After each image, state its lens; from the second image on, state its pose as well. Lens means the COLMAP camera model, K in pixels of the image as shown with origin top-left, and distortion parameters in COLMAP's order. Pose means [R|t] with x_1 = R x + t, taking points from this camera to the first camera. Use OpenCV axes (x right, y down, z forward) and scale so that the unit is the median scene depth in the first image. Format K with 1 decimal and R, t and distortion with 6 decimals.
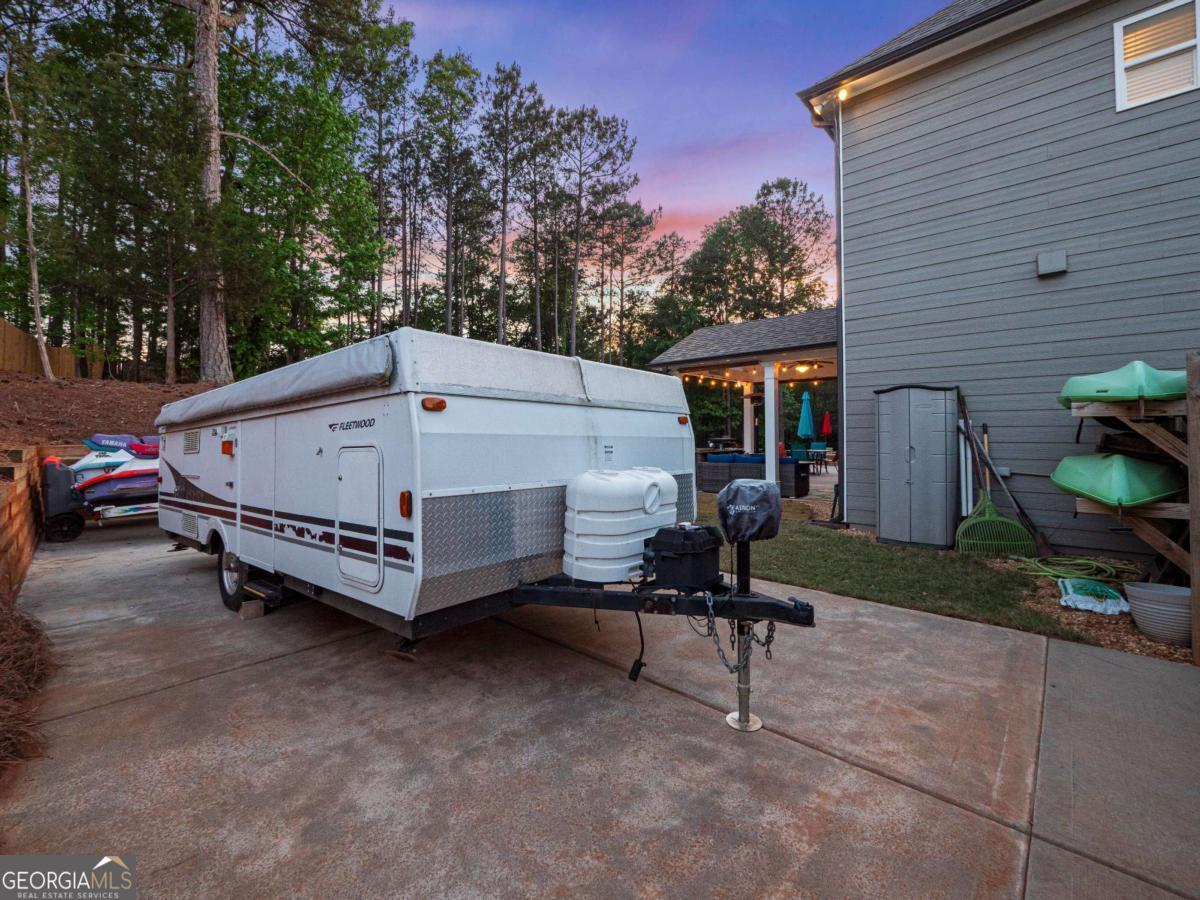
lens RADIAL K [[509.2, 0, 594.0], [0, 509.2, 439.3], [0, 0, 1]] dist [-0.009744, 0.001472]
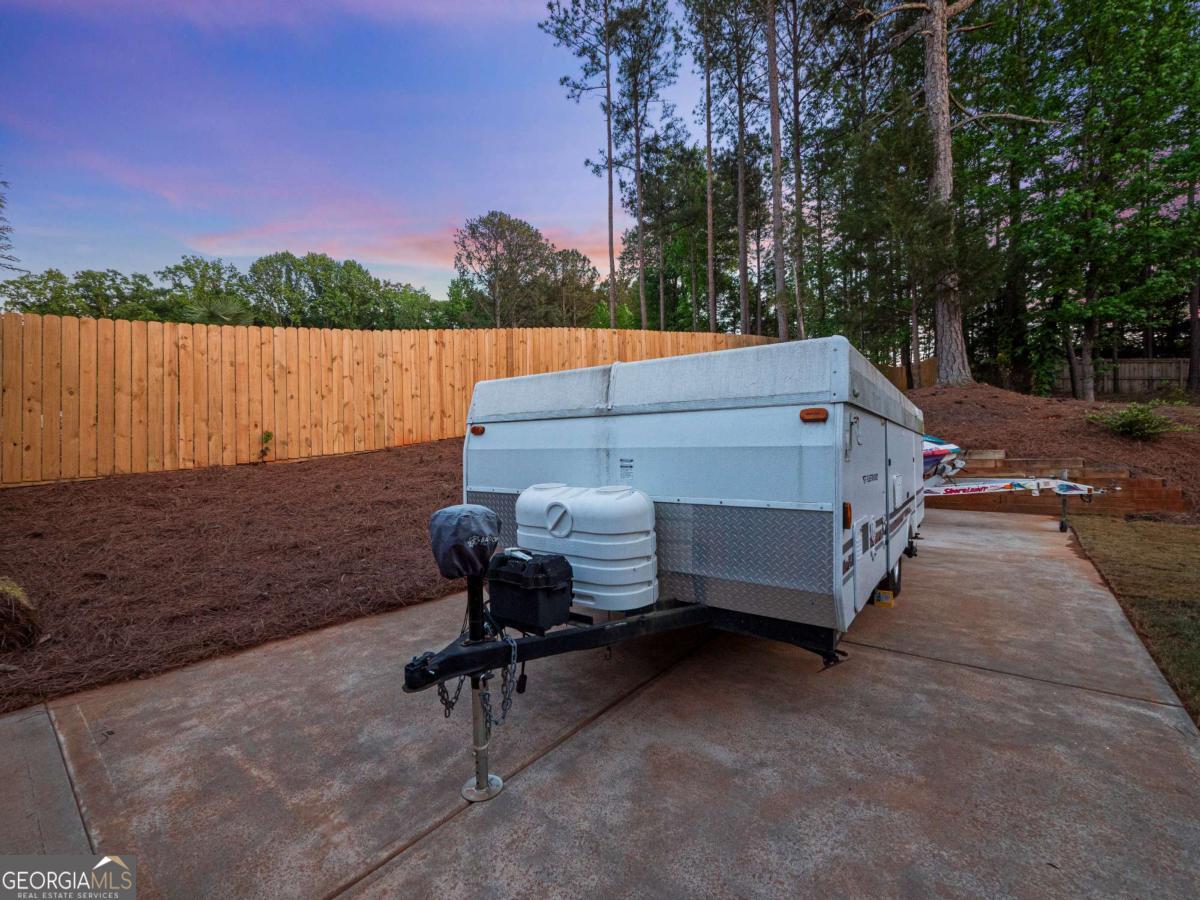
lens RADIAL K [[509.2, 0, 595.1], [0, 509.2, 458.5], [0, 0, 1]] dist [-0.009744, 0.001472]
pose [[0.083884, 0.024380, -0.996177, 1.182825], [0.021560, 0.999422, 0.026275, -0.016015], [0.996242, -0.023681, 0.083310, 1.166111]]
